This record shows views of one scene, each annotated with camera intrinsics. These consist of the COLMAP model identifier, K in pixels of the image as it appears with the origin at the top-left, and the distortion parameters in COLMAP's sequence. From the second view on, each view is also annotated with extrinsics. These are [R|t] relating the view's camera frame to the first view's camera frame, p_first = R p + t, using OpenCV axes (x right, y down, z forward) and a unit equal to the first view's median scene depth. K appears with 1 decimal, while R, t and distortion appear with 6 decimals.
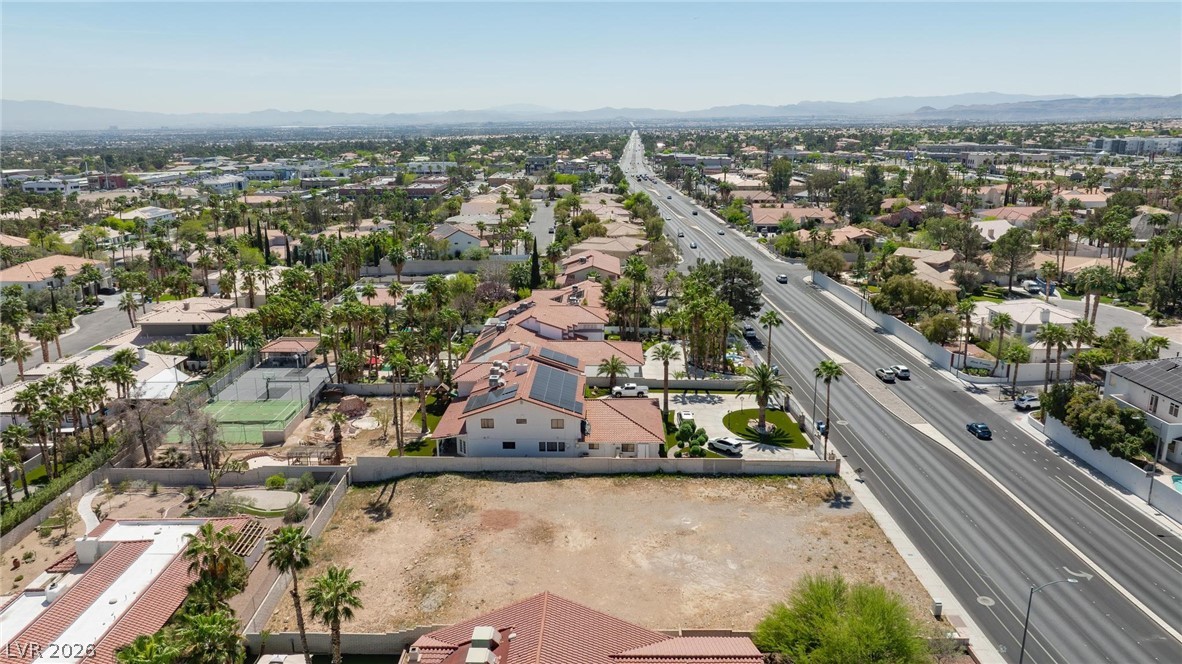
lens RADIAL K [[830.9, 0, 594.8], [0, 830.9, 322.0], [0, 0, 1]] dist [-0.033126, 0.032569]
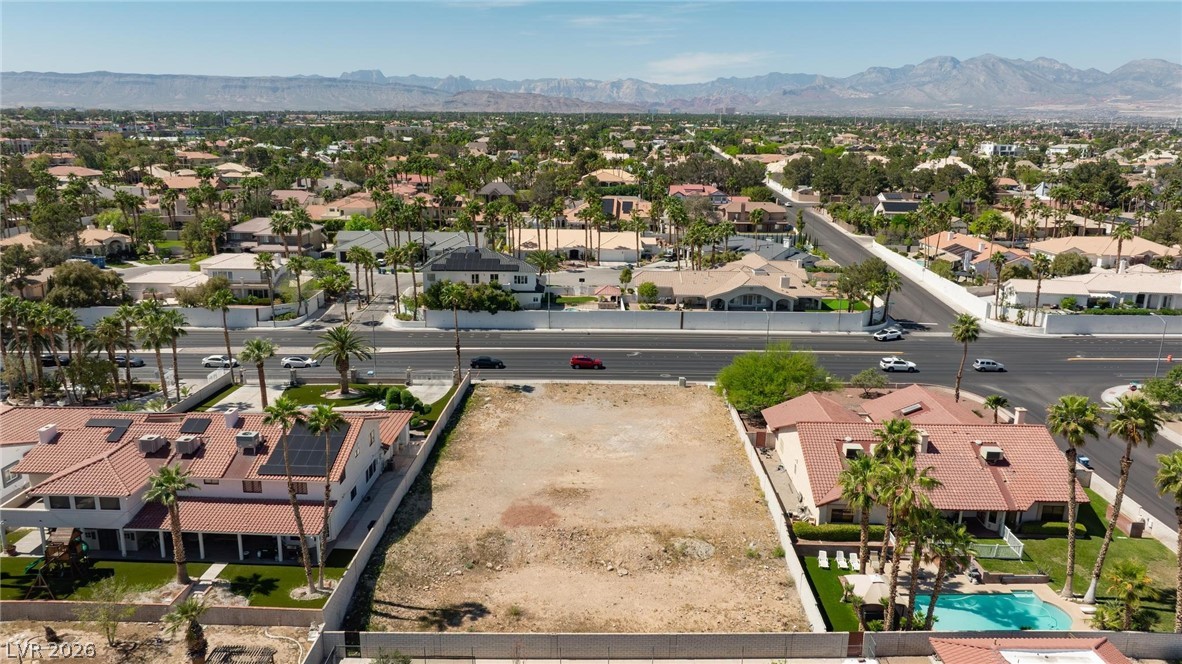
lens RADIAL K [[830.9, 0, 596.9], [0, 830.9, 330.8], [0, 0, 1]] dist [-0.033126, 0.032569]
pose [[0.000974, -0.231209, 0.972904, -0.797278], [0.221639, 0.948757, 0.225248, -0.101542], [-0.975128, 0.215414, 0.052169, 0.761231]]
